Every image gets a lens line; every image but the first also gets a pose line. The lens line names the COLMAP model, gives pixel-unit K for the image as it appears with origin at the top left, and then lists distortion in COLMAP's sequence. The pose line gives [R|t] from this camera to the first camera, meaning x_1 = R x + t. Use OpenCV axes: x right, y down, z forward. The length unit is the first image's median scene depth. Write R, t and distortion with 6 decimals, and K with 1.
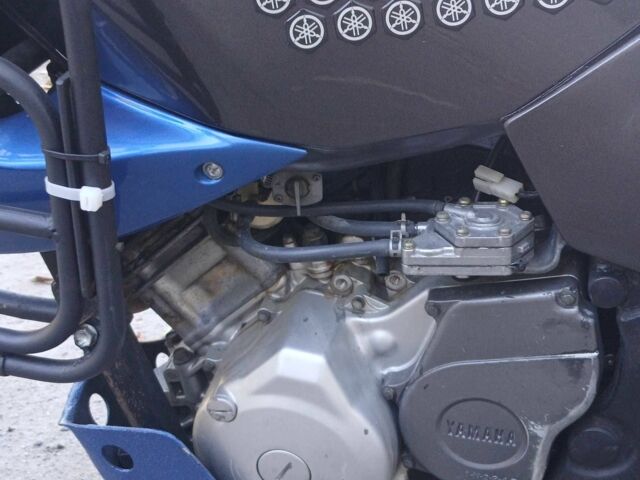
lens RADIAL K [[1053.2, 0, 320.0], [0, 1053.2, 240.0], [0, 0, 1]] dist [0.157168, -0.103143]
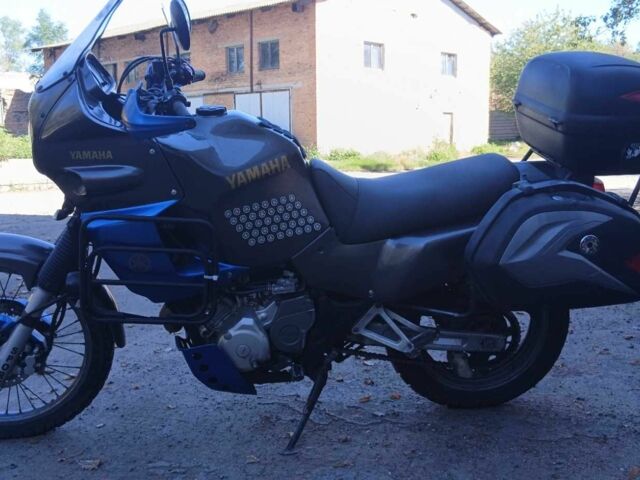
lens RADIAL K [[1053.2, 0, 320.0], [0, 1053.2, 240.0], [0, 0, 1]] dist [0.157168, -0.103143]
pose [[0.937717, -0.059764, 0.342220, -1.202082], [0.132211, 0.972357, -0.192461, 0.671557], [-0.321258, 0.225719, 0.919698, -3.112728]]
